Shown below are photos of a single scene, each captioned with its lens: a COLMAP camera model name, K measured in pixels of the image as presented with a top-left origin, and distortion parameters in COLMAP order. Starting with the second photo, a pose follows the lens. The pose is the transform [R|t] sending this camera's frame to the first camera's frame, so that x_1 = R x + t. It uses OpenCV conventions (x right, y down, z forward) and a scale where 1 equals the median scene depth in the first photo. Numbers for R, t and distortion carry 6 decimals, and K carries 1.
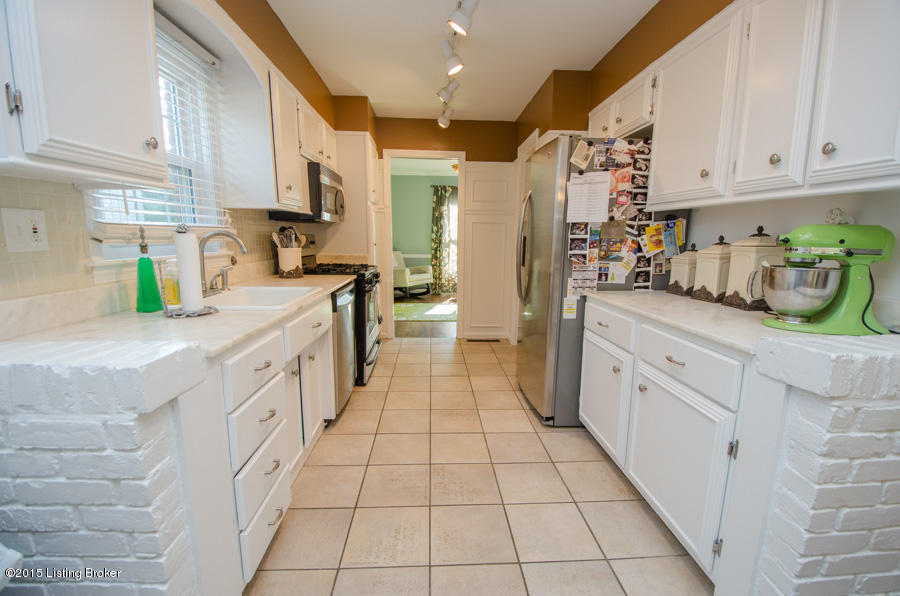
lens RADIAL K [[393.3, 0, 450.0], [0, 393.3, 298.0], [0, 0, 1]] dist [-0.001430, -0.000134]
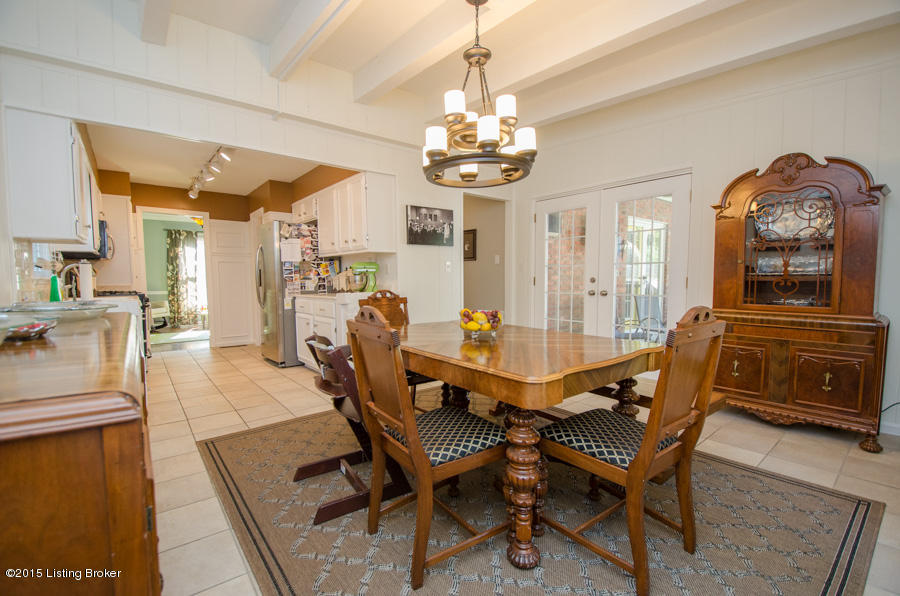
lens RADIAL K [[402.6, 0, 451.2], [0, 402.6, 309.4], [0, 0, 1]] dist [0.029992, 0.000058]
pose [[0.811394, -0.059415, 0.581471, -0.201038], [0.105590, 0.993353, -0.045841, 0.215234], [-0.574882, 0.098593, 0.812274, -1.050015]]
